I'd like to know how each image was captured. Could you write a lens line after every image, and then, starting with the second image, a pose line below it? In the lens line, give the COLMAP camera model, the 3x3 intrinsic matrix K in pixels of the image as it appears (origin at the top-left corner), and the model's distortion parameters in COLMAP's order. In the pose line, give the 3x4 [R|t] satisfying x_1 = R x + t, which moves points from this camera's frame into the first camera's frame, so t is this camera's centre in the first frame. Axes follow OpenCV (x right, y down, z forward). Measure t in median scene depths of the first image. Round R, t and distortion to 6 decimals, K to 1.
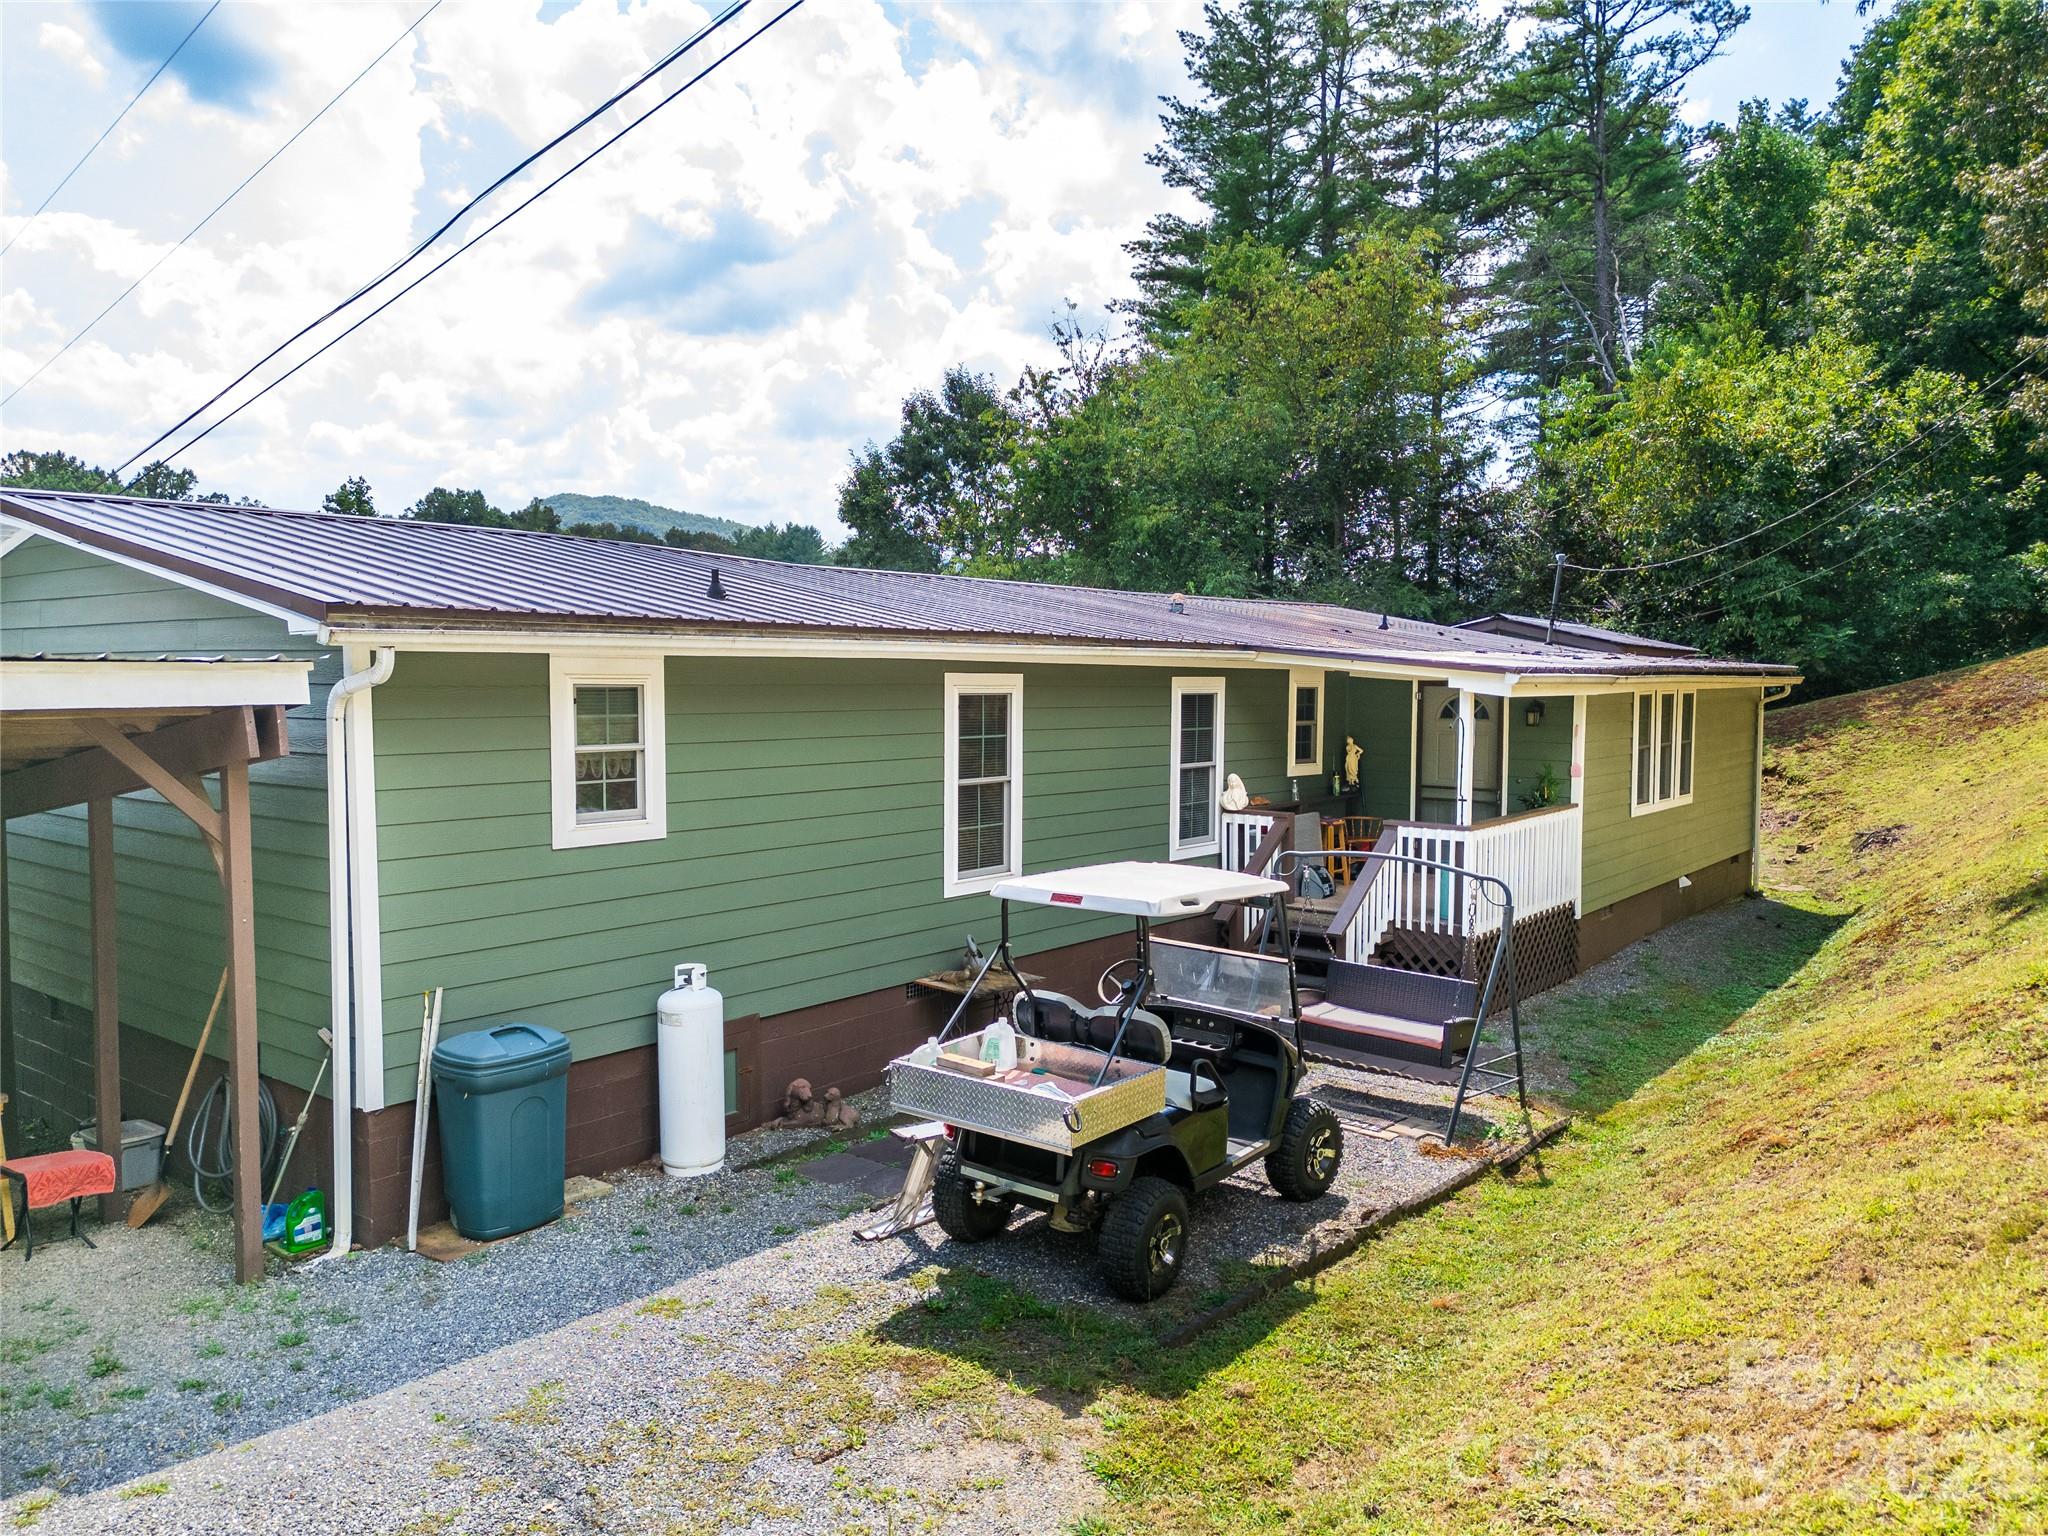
lens RADIAL K [[1441.5, 0, 1018.9], [0, 1441.5, 776.5], [0, 0, 1]] dist [0.060575, -0.051616]
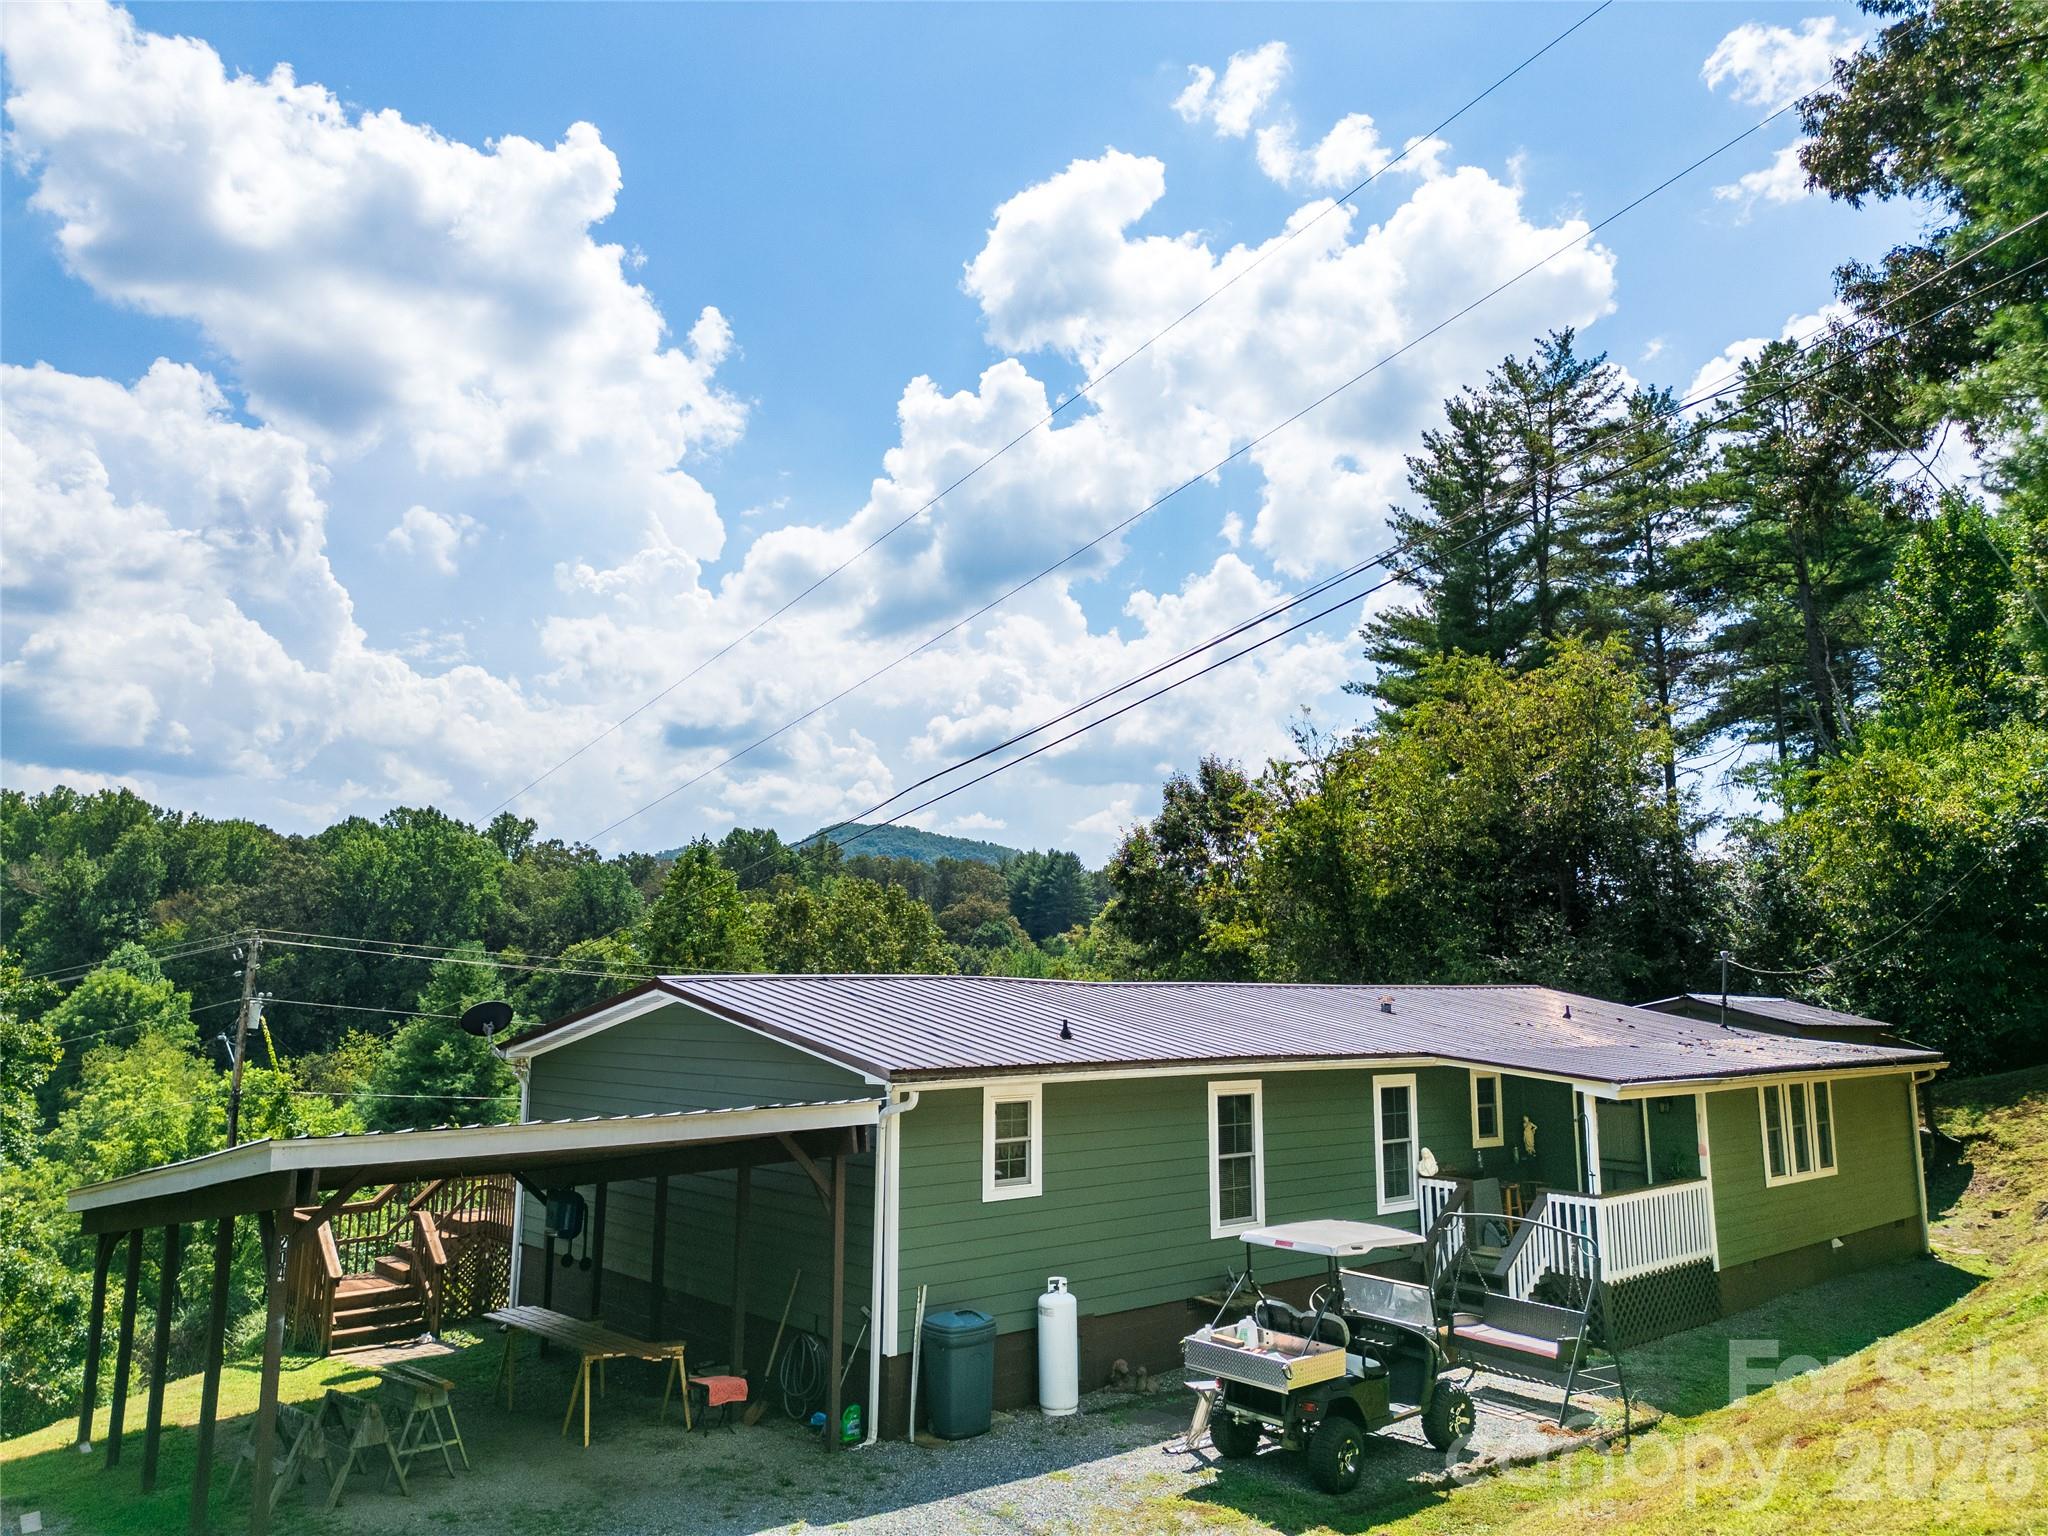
lens RADIAL K [[1441.5, 0, 1012.9], [0, 1441.5, 763.0], [0, 0, 1]] dist [0.060575, -0.051616]
pose [[0.983760, -0.030076, -0.176951, 0.034604], [-0.010672, 0.974315, -0.224936, -0.071819], [0.179171, 0.223171, 0.958171, -0.762728]]
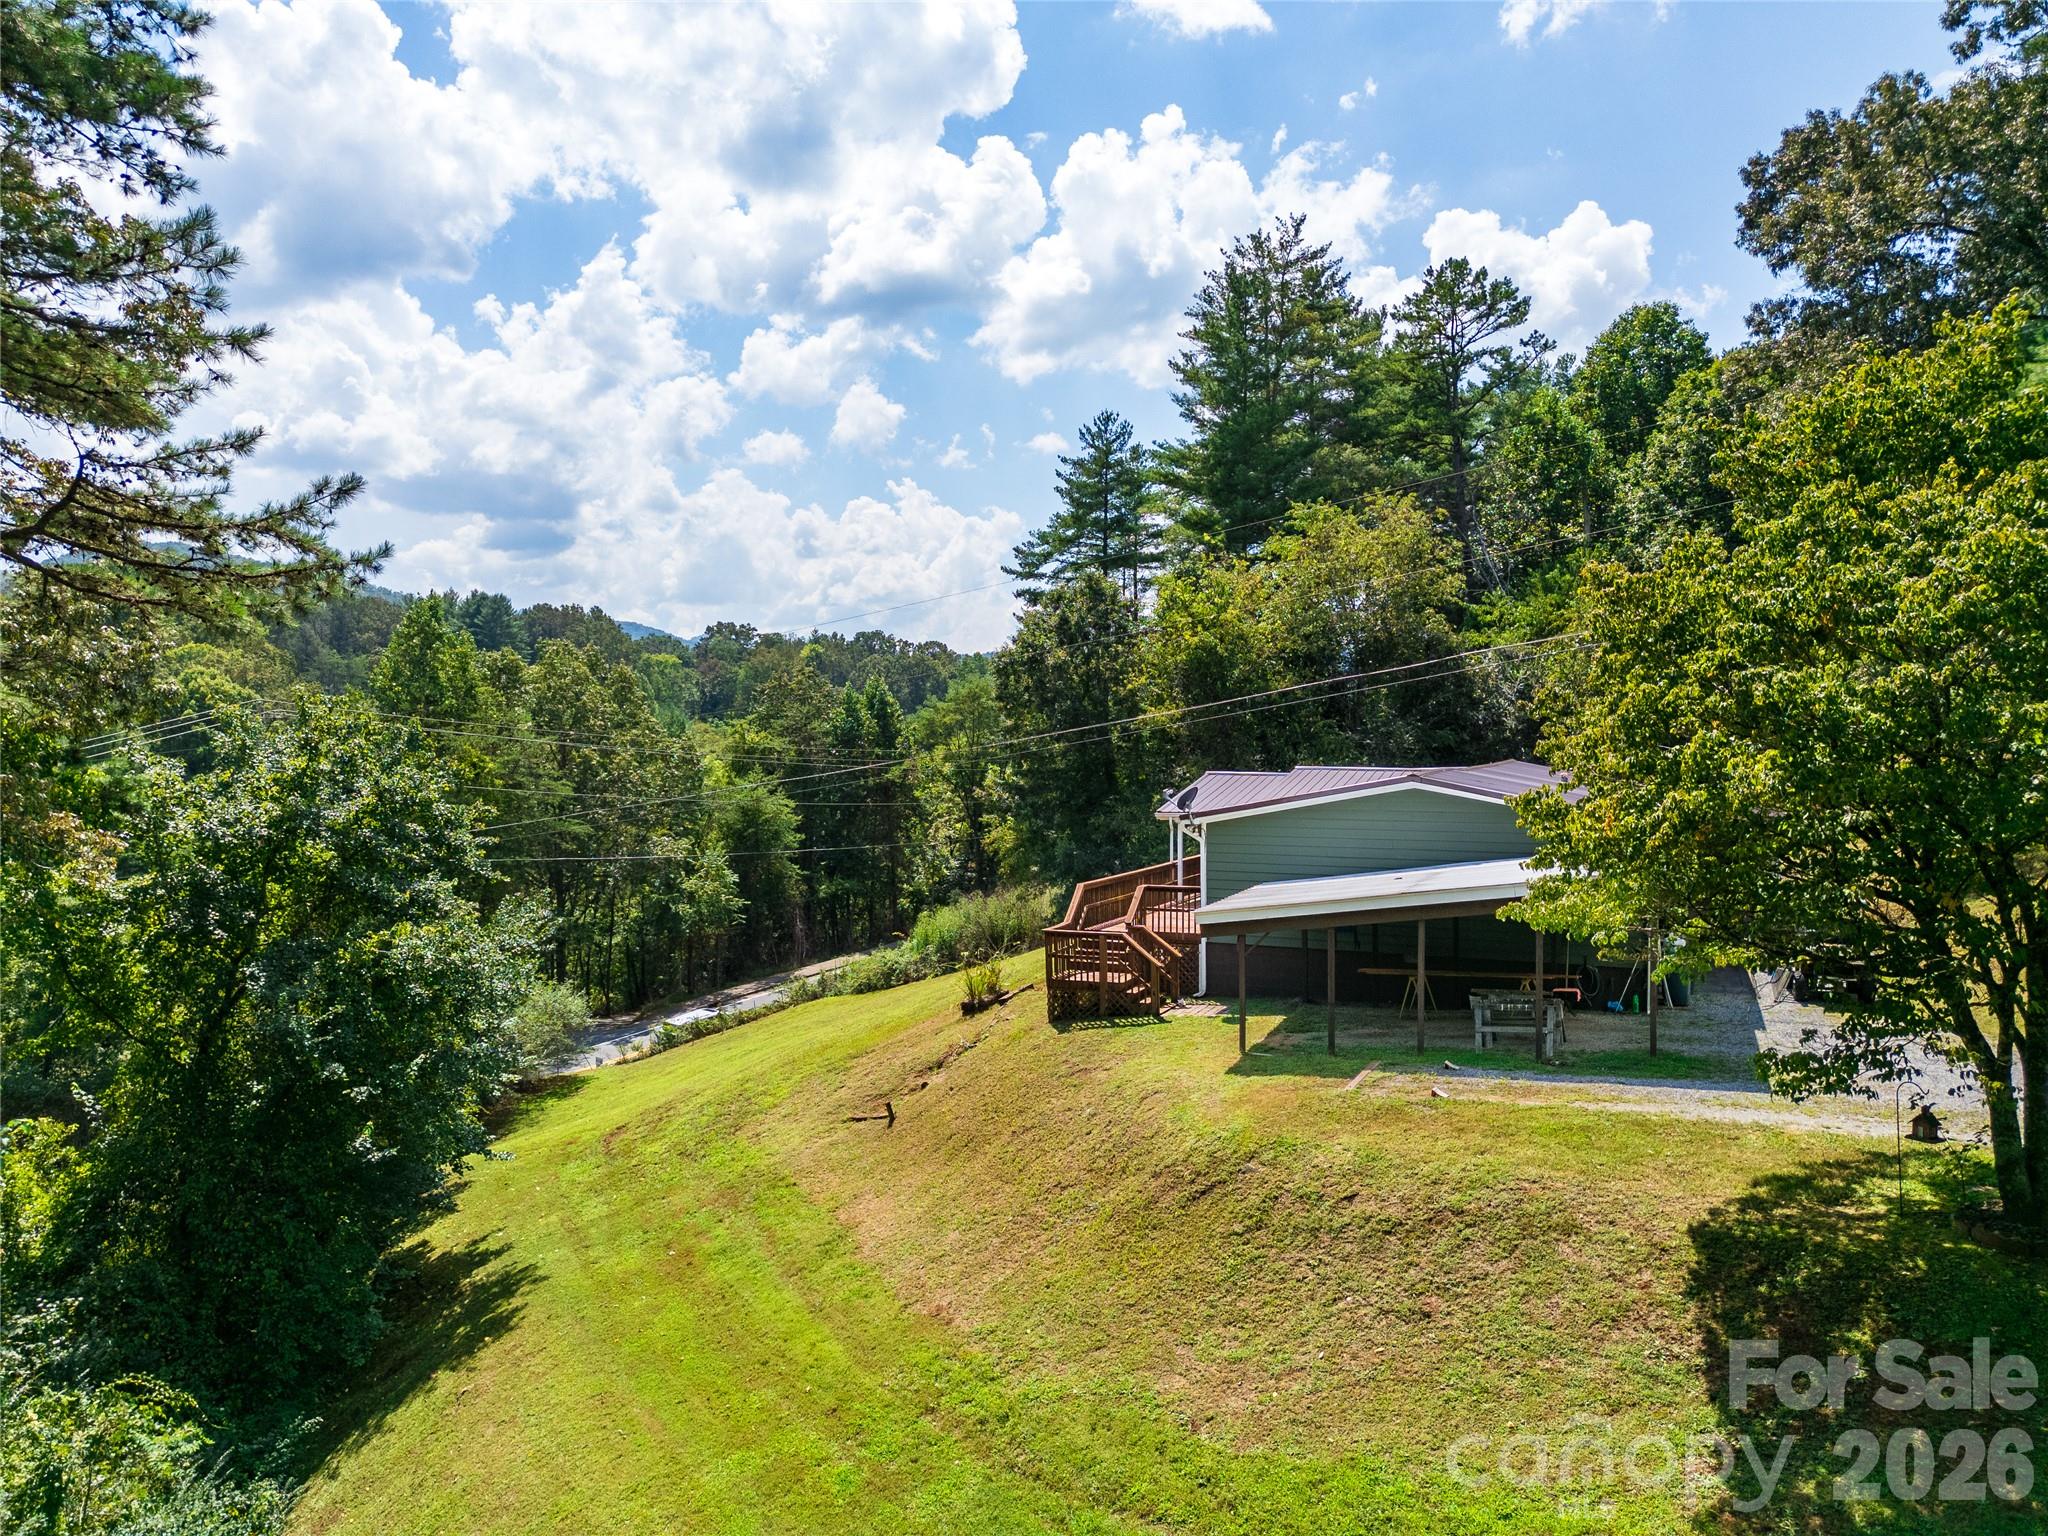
lens RADIAL K [[1441.5, 0, 1033.3], [0, 1441.5, 777.8], [0, 0, 1]] dist [0.060575, -0.051616]
pose [[0.942524, -0.037670, 0.332009, -3.414432], [0.046877, 0.998705, -0.019762, -0.299545], [-0.330835, 0.034190, 0.943069, -1.650428]]
